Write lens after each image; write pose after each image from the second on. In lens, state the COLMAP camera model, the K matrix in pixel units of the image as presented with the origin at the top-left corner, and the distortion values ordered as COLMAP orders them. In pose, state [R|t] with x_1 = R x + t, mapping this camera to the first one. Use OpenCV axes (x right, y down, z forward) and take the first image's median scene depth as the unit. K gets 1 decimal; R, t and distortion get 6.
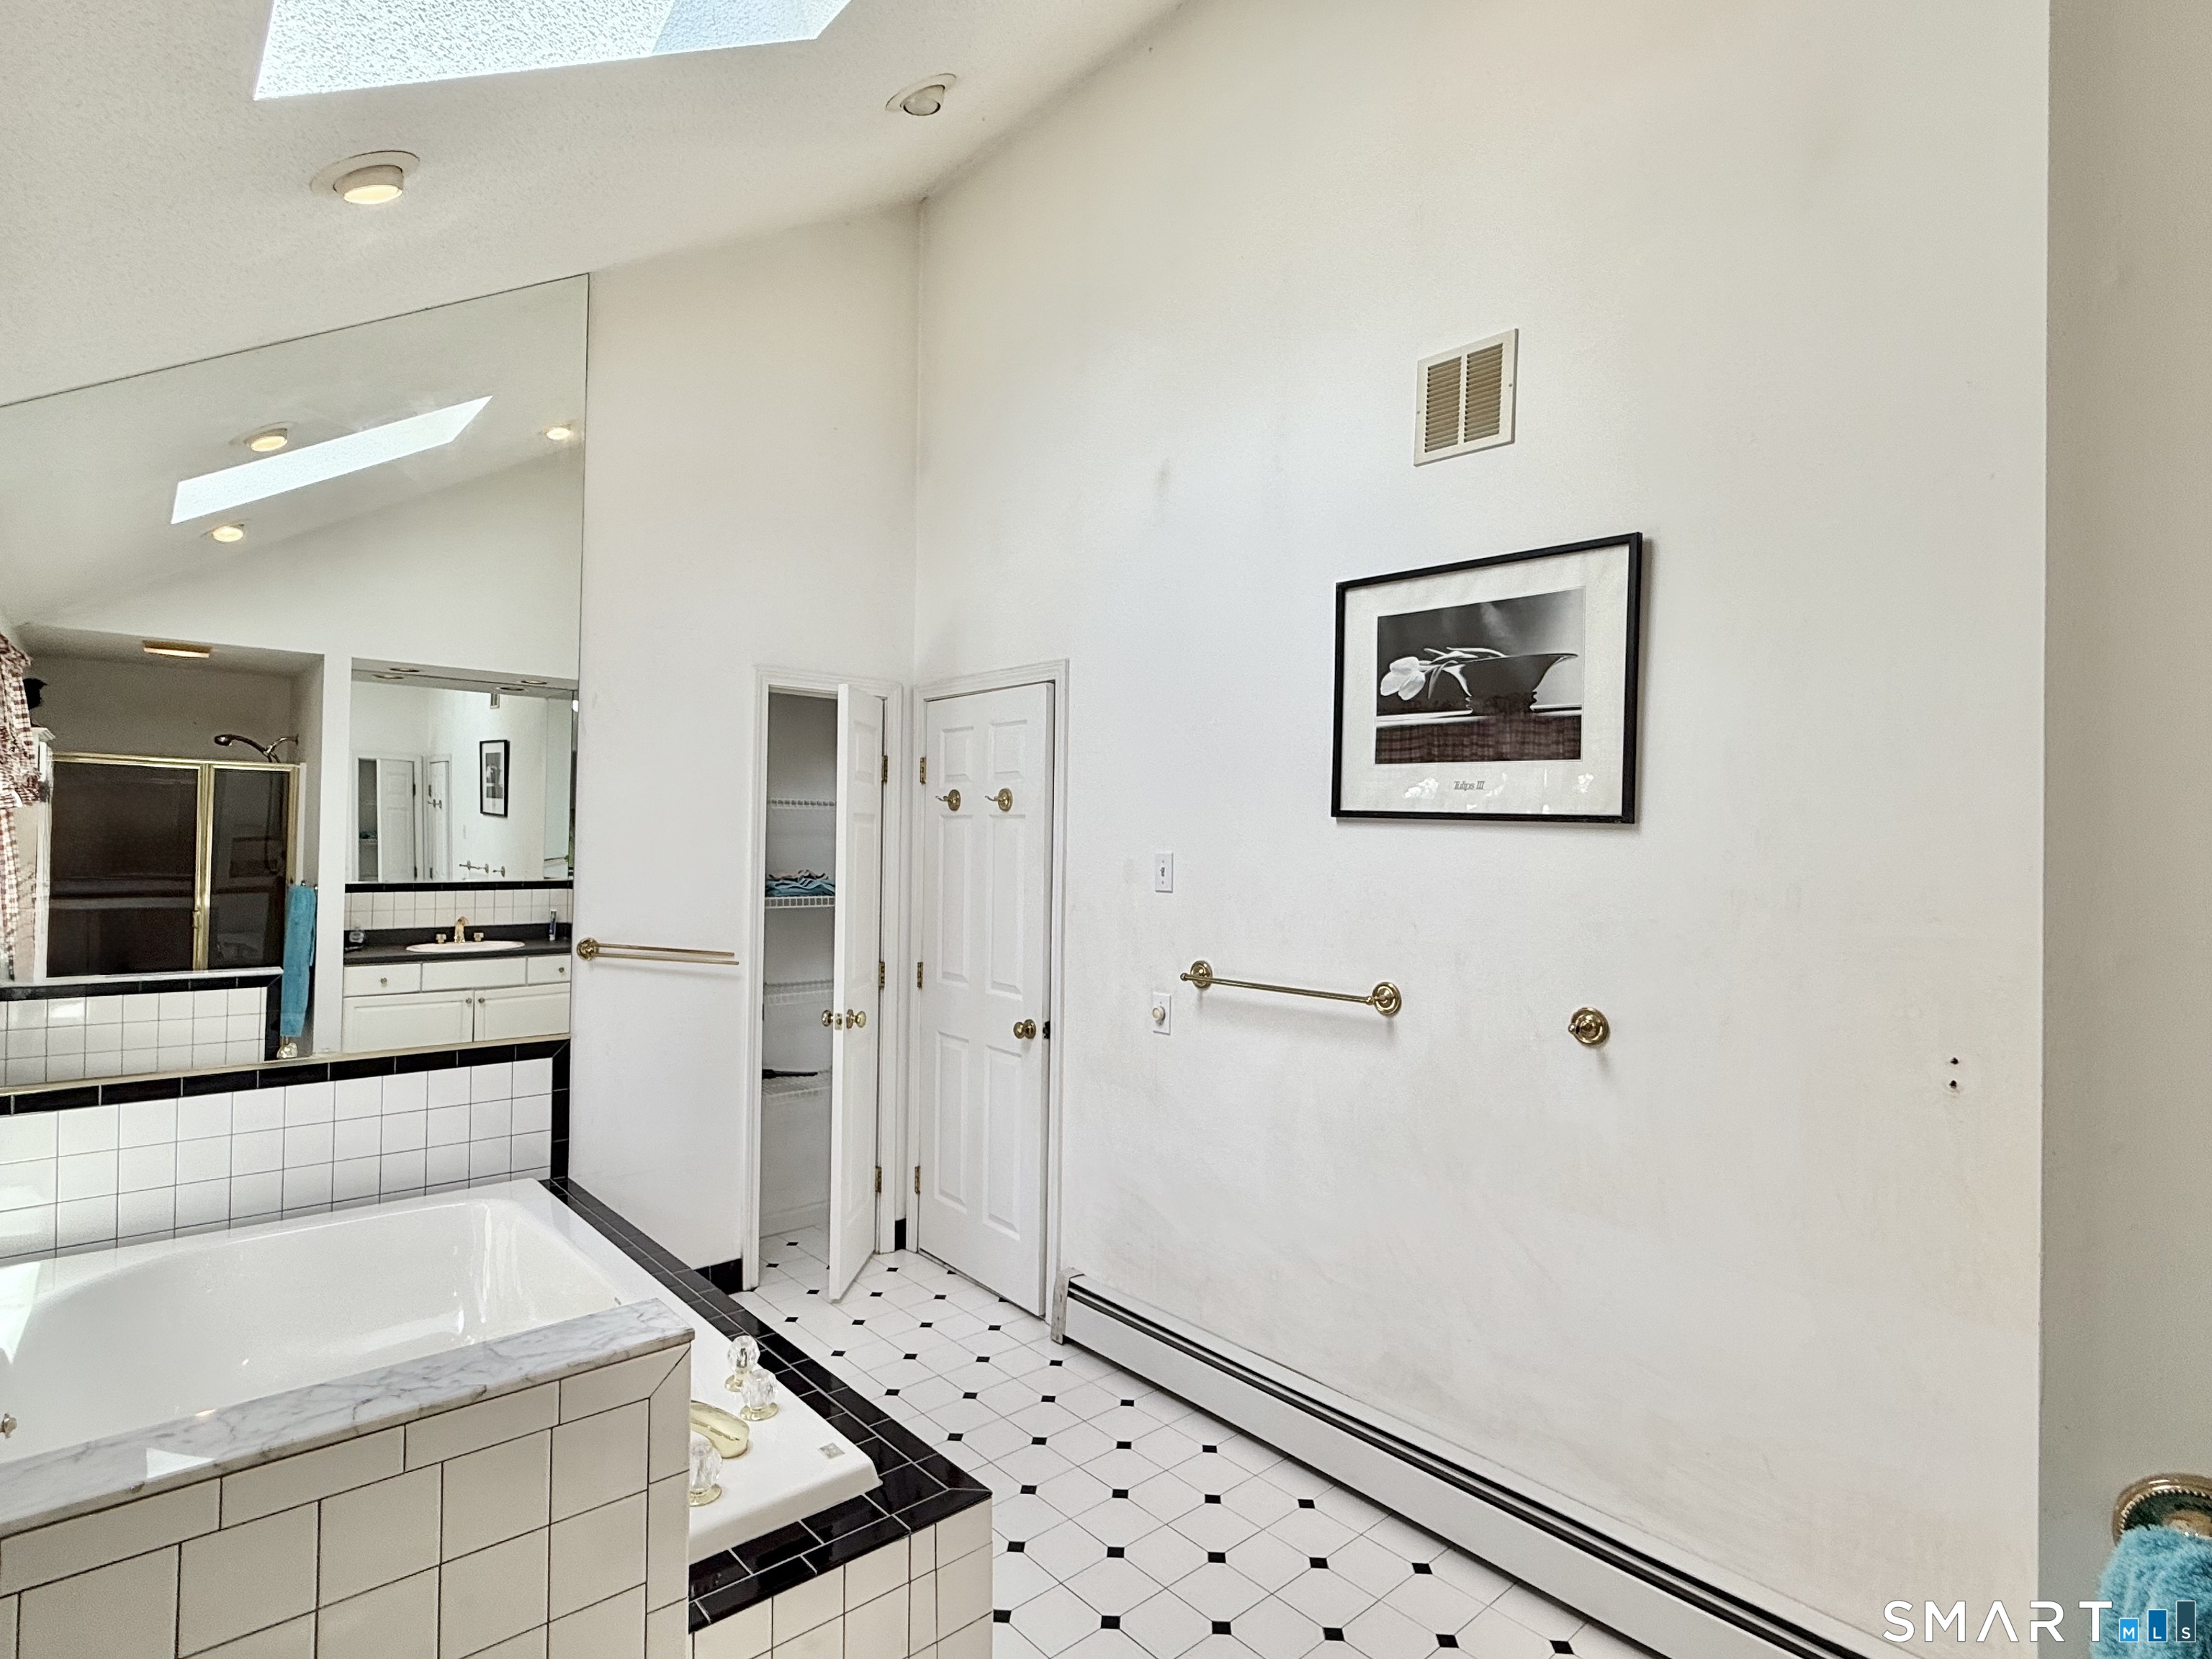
lens RADIAL K [[1136.0, 0, 1098.0], [0, 1136.0, 827.7], [0, 0, 1]] dist [-0.003432, -0.000691]
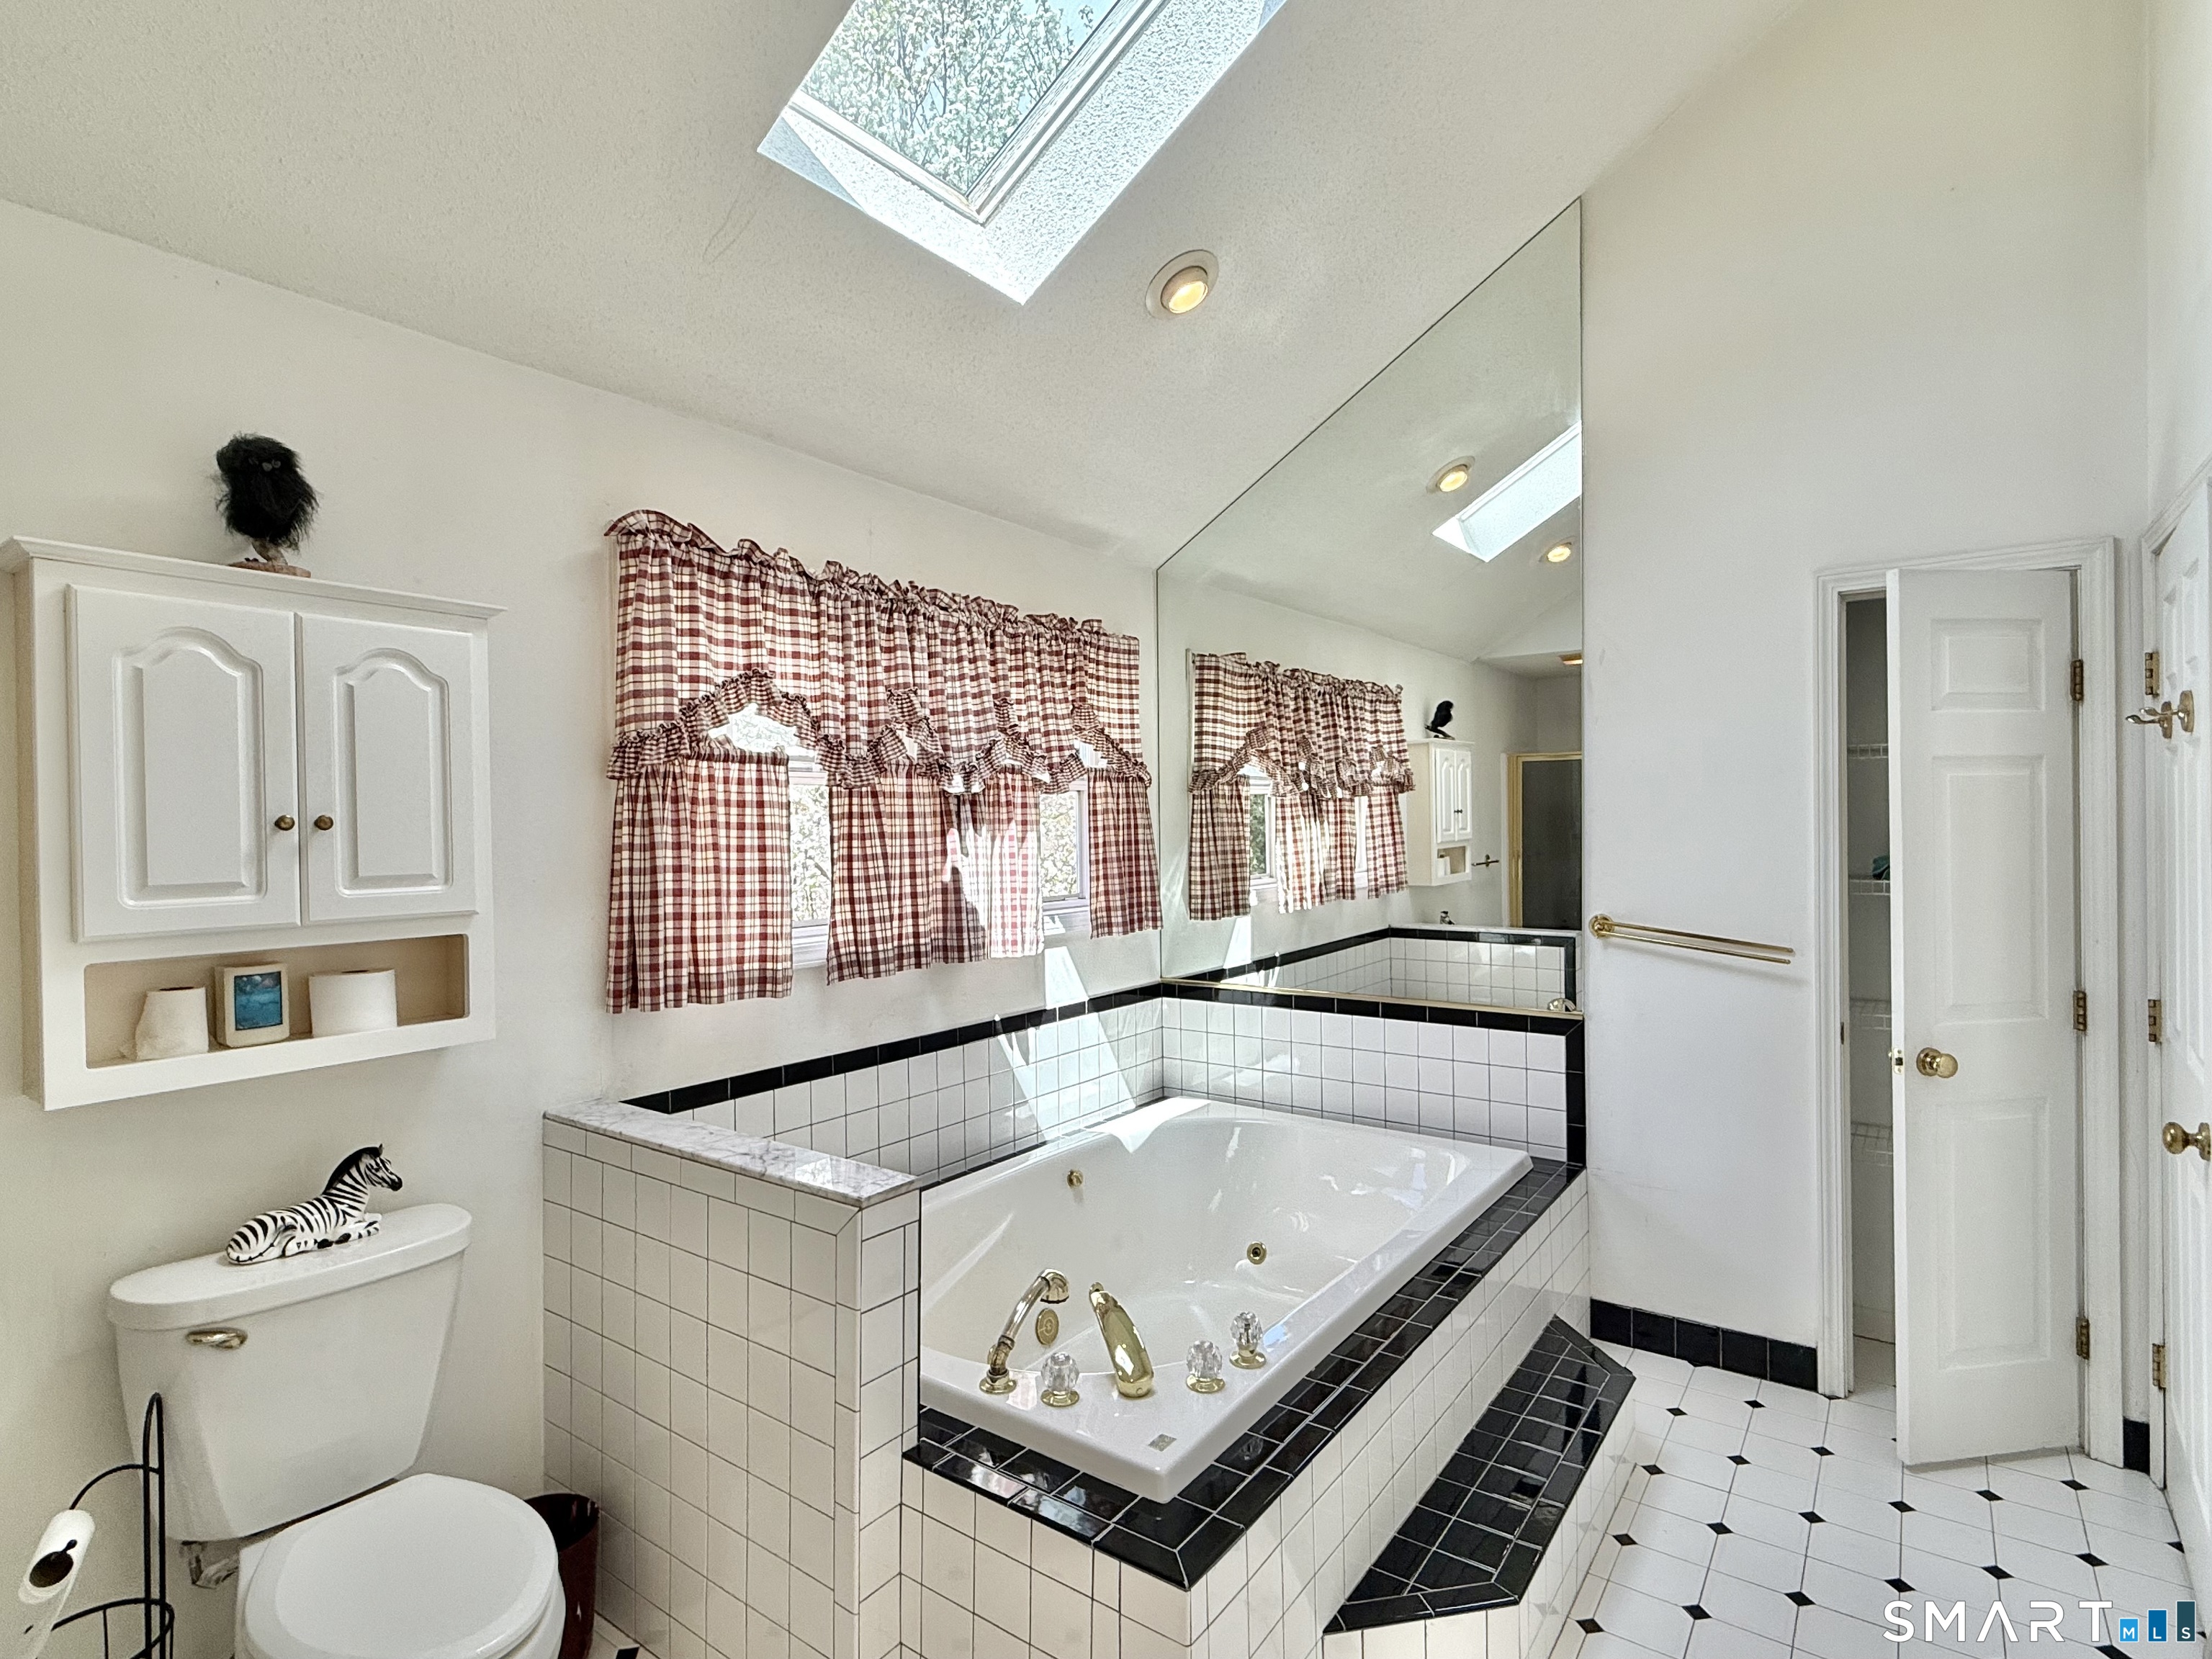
lens RADIAL K [[1136.0, 0, 1098.0], [0, 1136.0, 827.7], [0, 0, 1]] dist [-0.003432, -0.000691]
pose [[0.209777, -0.011293, -0.977684, 0.373762], [0.024667, 0.999676, -0.006254, 0.023331], [0.977438, -0.022804, 0.209988, 0.416758]]
